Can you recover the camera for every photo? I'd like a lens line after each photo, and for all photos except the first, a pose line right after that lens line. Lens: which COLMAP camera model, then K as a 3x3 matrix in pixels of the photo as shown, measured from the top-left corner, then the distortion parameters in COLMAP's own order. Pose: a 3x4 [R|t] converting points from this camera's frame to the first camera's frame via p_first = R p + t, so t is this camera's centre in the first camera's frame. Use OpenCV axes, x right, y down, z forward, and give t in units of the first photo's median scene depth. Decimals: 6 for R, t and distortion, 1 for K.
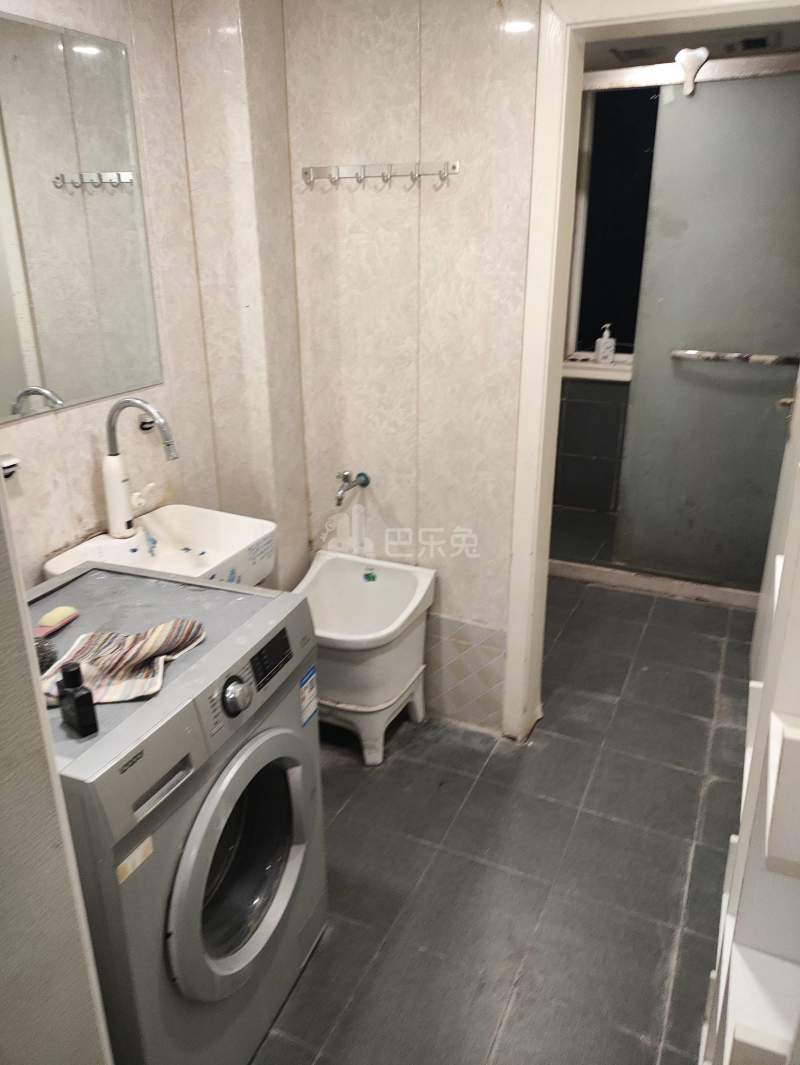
lens RADIAL K [[774.3, 0, 402.7], [0, 774.3, 527.8], [0, 0, 1]] dist [0.068883, -0.097612]
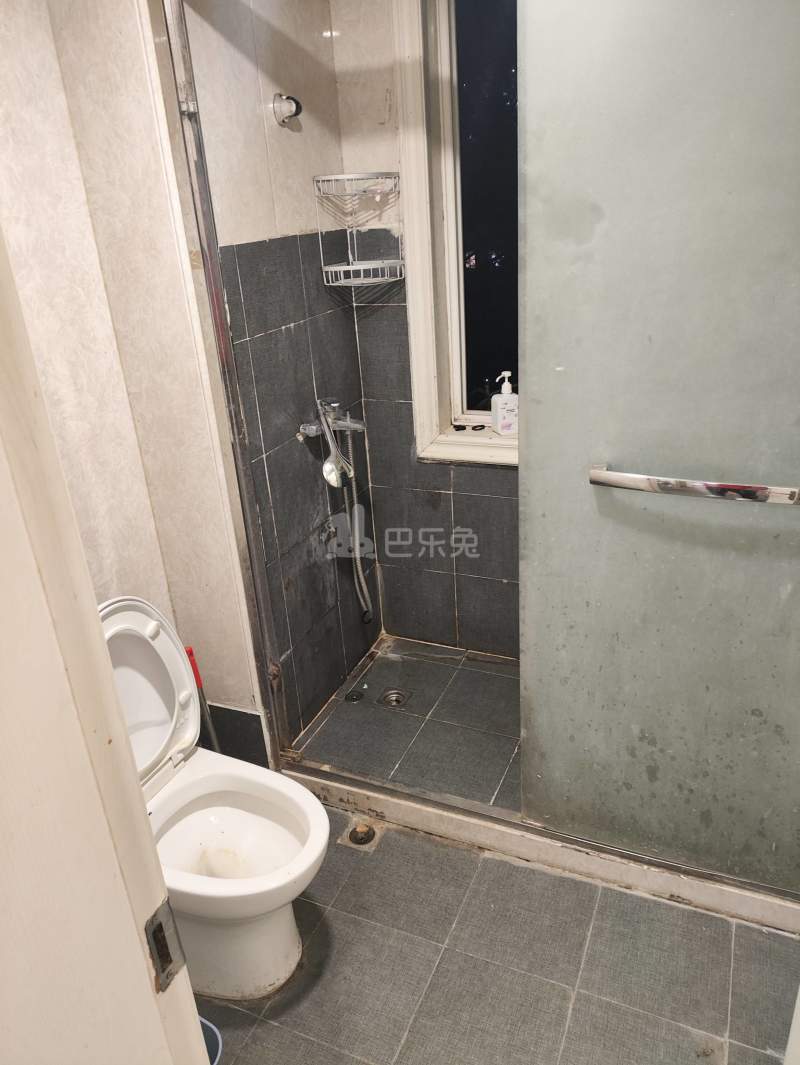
lens RADIAL K [[774.3, 0, 402.7], [0, 774.3, 527.8], [0, 0, 1]] dist [0.068883, -0.097612]
pose [[0.997740, -0.067092, -0.003737, 0.201112], [0.067183, 0.997102, 0.035705, -0.190759], [0.001331, -0.035875, 0.999355, 0.447729]]
